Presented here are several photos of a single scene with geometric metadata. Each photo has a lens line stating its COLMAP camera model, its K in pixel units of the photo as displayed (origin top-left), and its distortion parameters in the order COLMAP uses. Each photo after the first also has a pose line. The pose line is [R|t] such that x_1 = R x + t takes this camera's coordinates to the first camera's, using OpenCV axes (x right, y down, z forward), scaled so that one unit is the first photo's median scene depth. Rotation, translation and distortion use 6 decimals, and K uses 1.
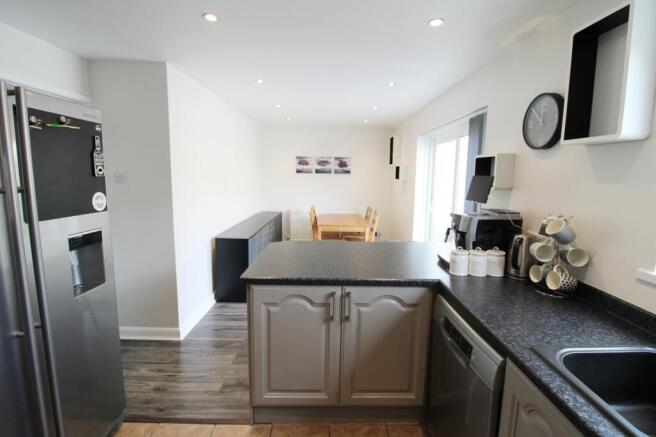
lens RADIAL K [[308.7, 0, 328.1], [0, 308.7, 216.7], [0, 0, 1]] dist [-0.019259, -0.001342]
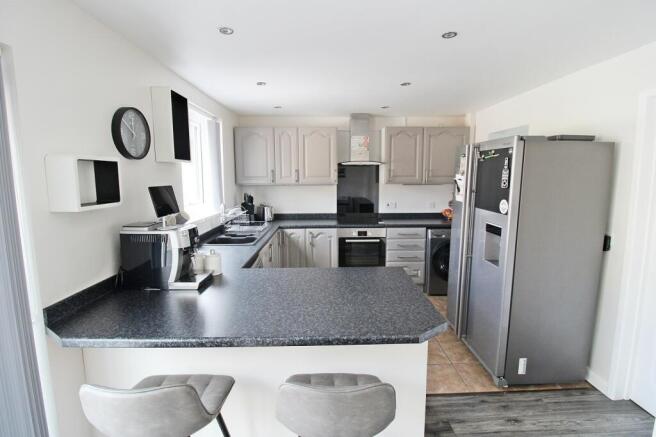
lens RADIAL K [[308.7, 0, 329.5], [0, 308.7, 218.1], [0, 0, 1]] dist [-0.019259, -0.001342]
pose [[-0.999898, -0.005572, -0.013173, 0.026414], [-0.008924, 0.962788, 0.270110, -0.360067], [0.011178, 0.270200, -0.962739, 2.321652]]
